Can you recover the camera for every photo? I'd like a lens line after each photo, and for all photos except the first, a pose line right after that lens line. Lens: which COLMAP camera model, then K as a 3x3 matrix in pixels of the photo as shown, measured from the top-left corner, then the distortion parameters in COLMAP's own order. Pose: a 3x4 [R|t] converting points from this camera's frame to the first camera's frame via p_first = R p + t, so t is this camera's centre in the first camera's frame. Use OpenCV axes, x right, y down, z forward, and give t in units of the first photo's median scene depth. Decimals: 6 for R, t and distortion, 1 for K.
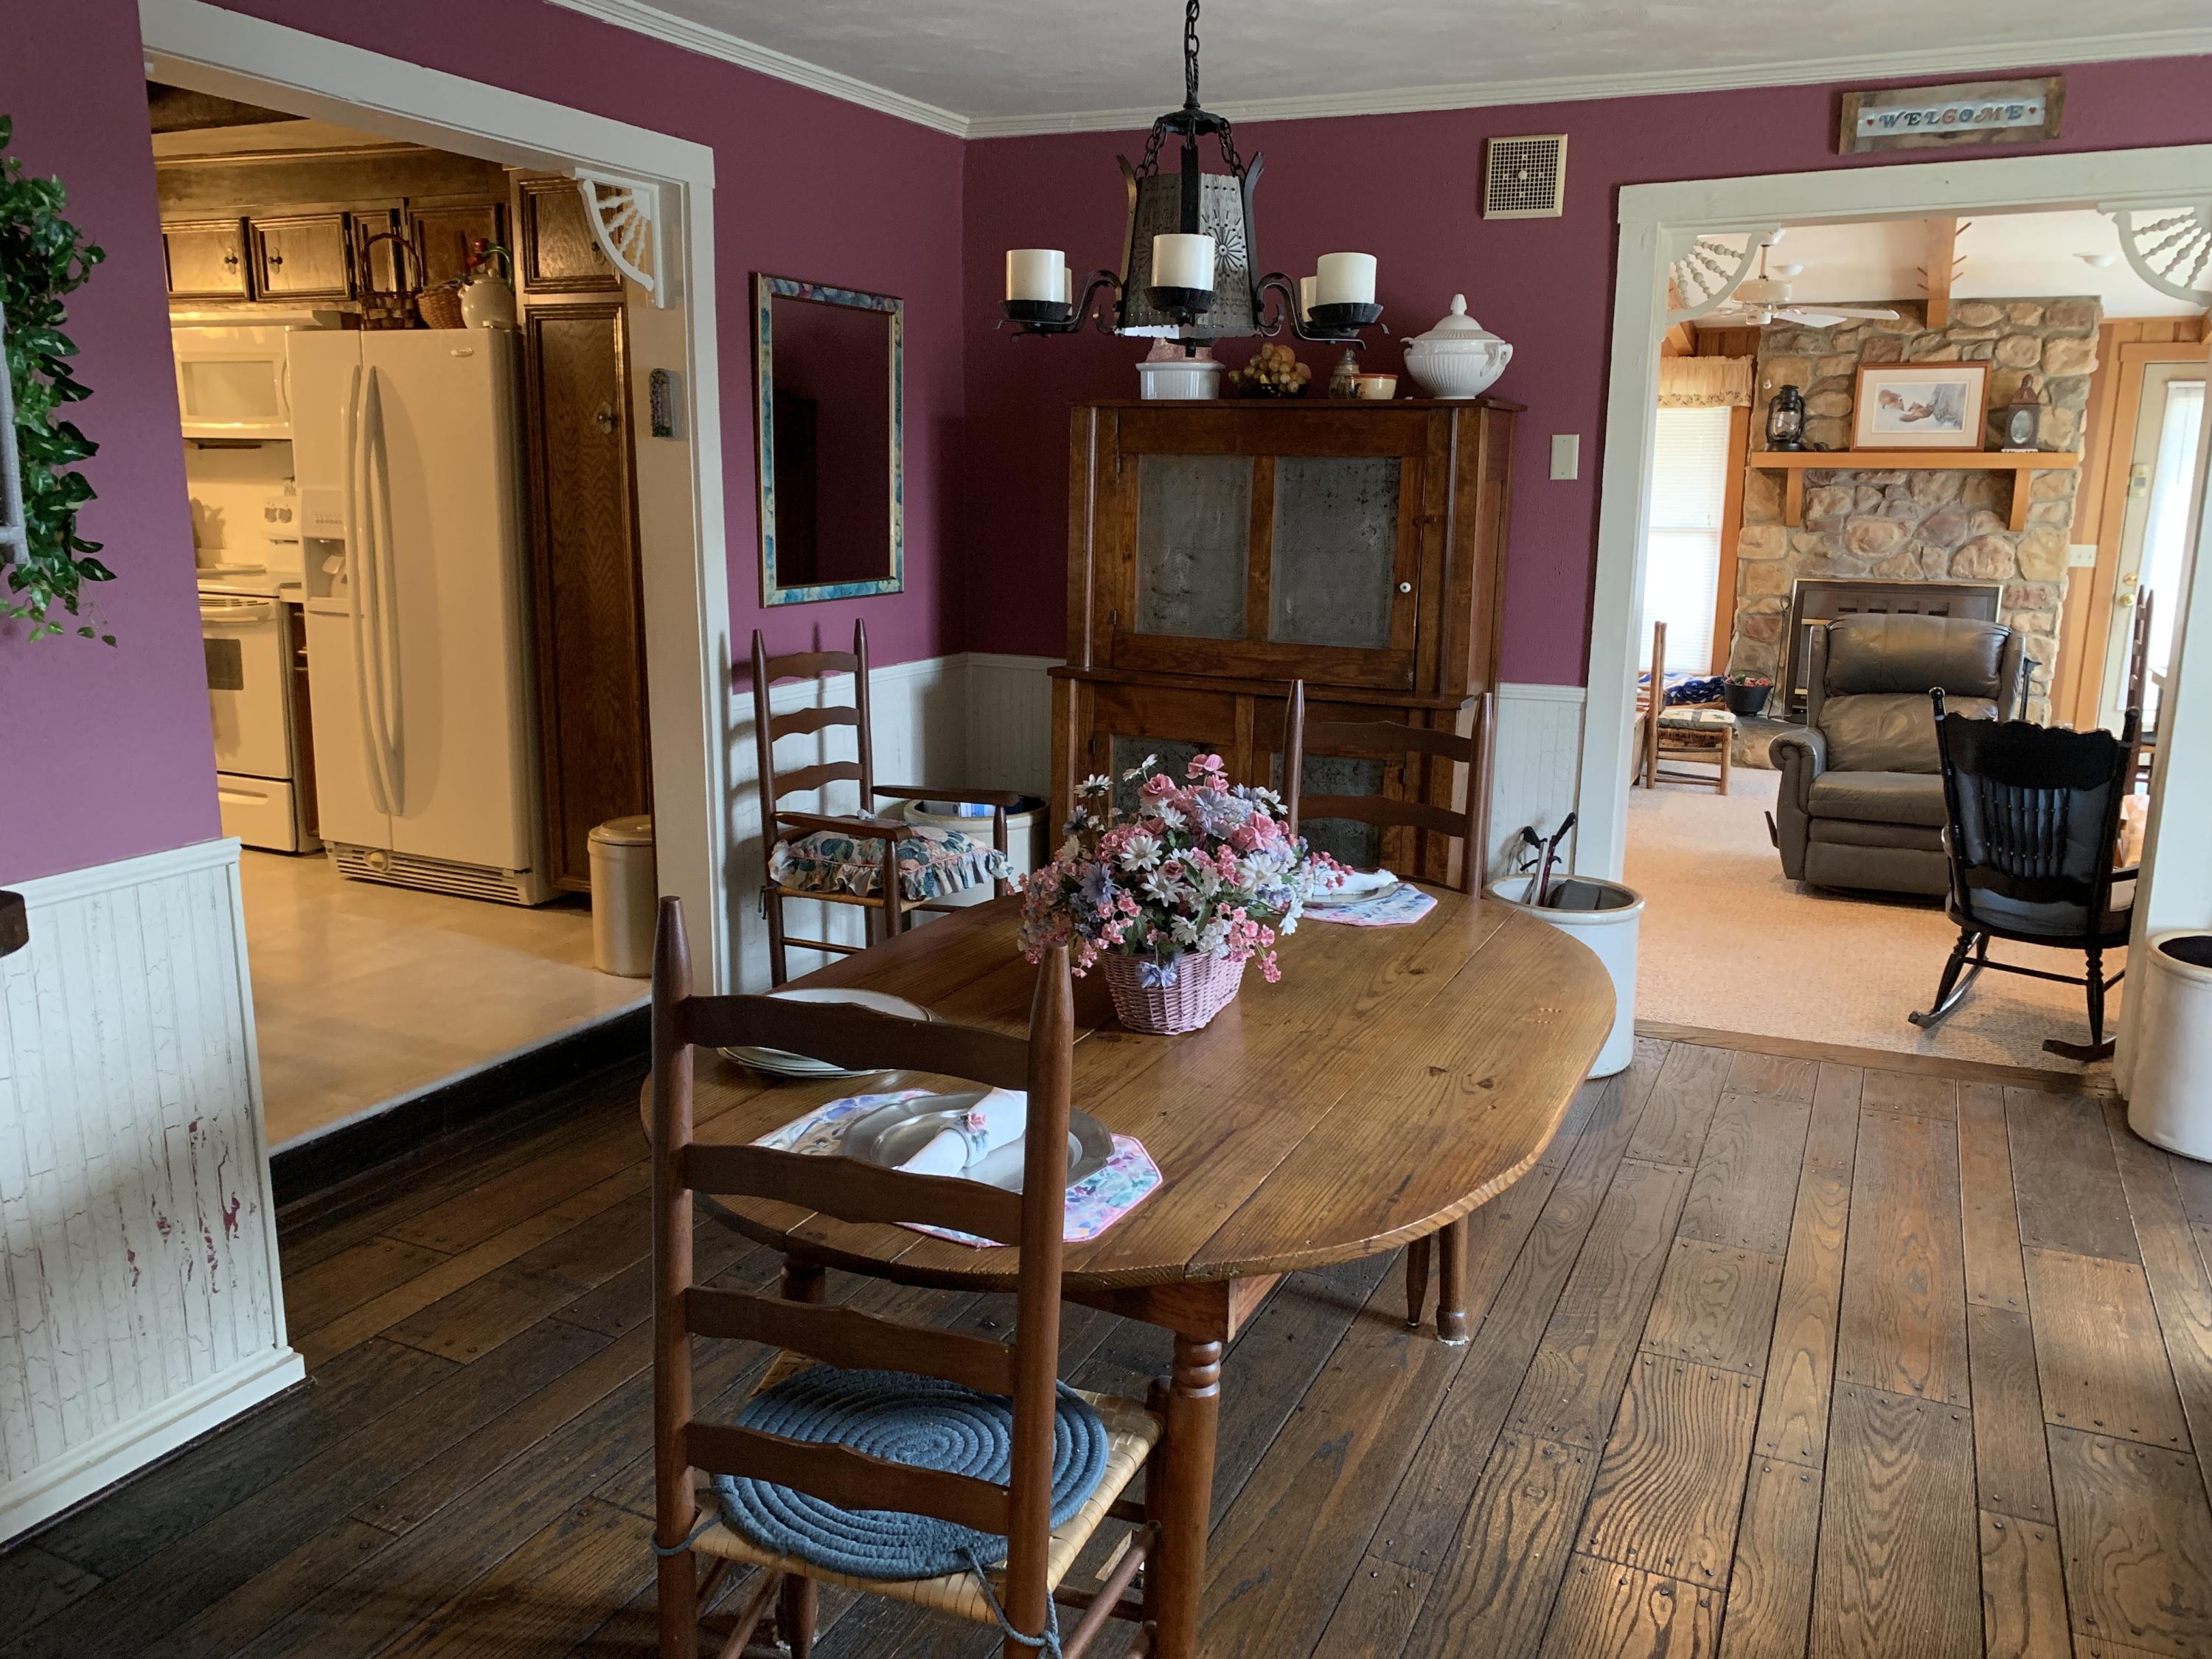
lens RADIAL K [[1708.2, 0, 1106.0], [0, 1708.2, 829.5], [0, 0, 1]] dist [-0.000805, -0.000107]
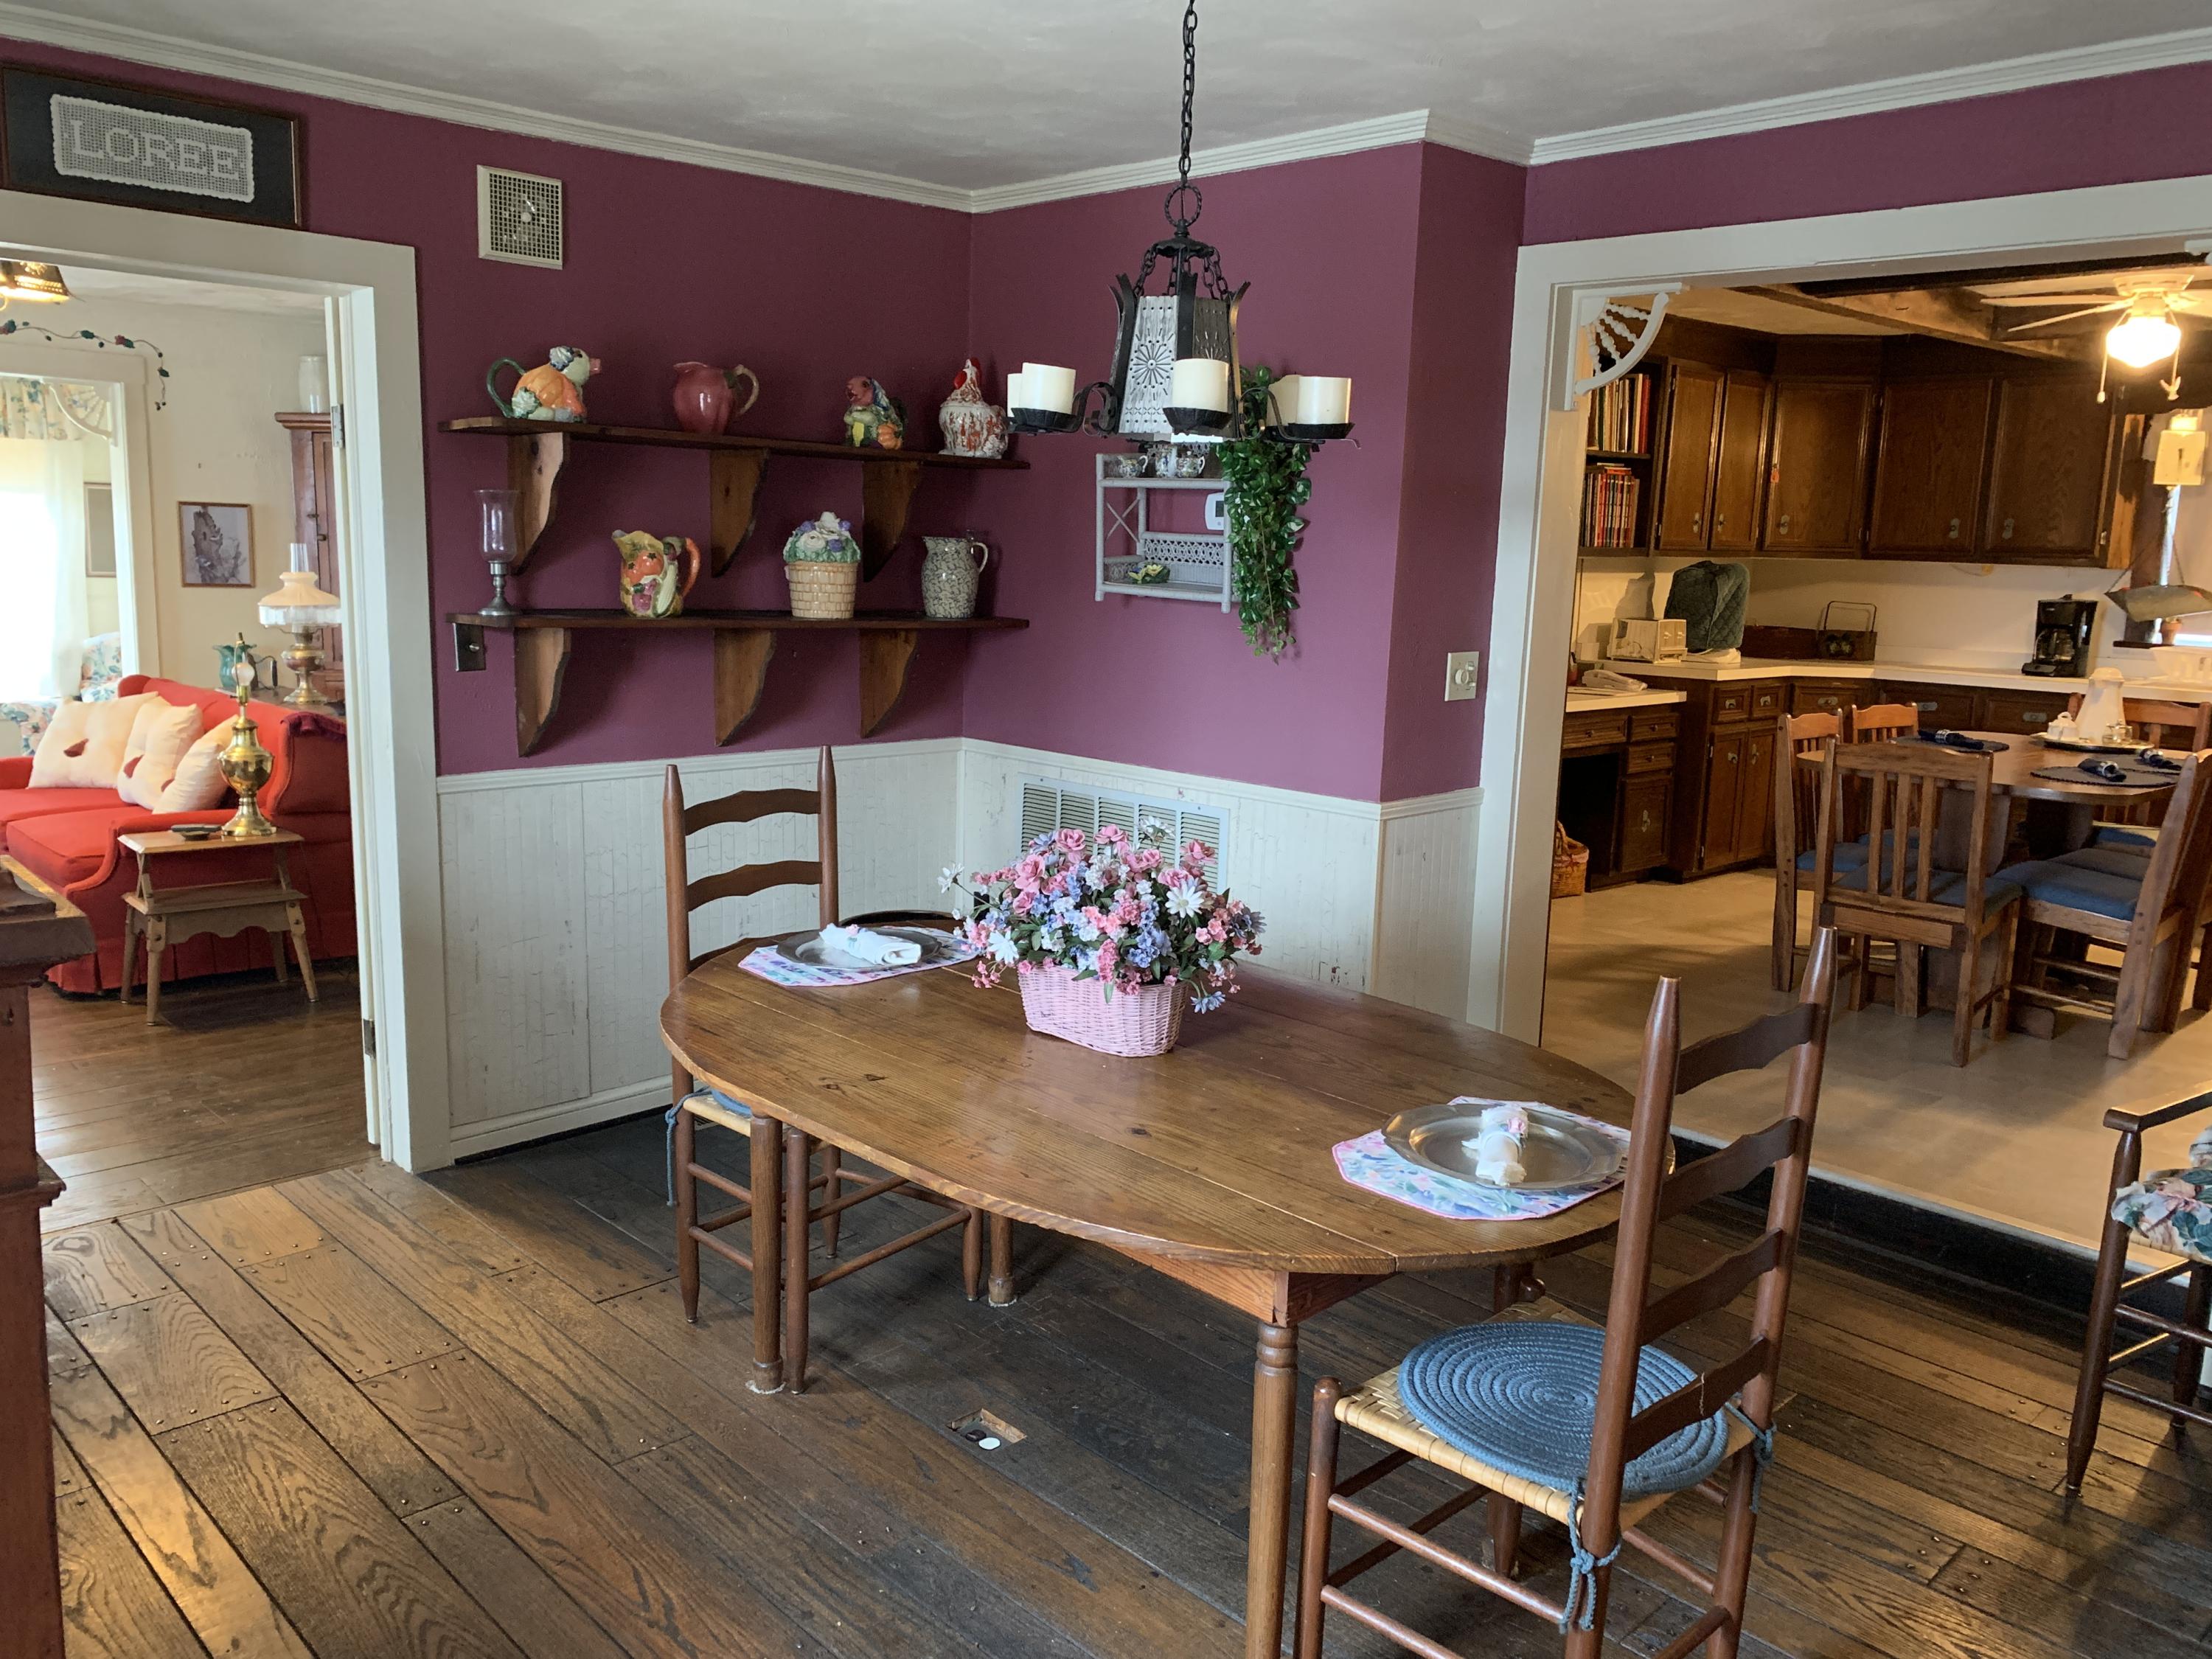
lens RADIAL K [[1708.2, 0, 1106.0], [0, 1708.2, 829.5], [0, 0, 1]] dist [-0.000805, -0.000107]
pose [[-0.358941, 0.138142, -0.923081, 1.191128], [-0.225037, 0.947002, 0.229228, -0.318613], [0.905826, 0.290006, -0.308830, 1.474387]]
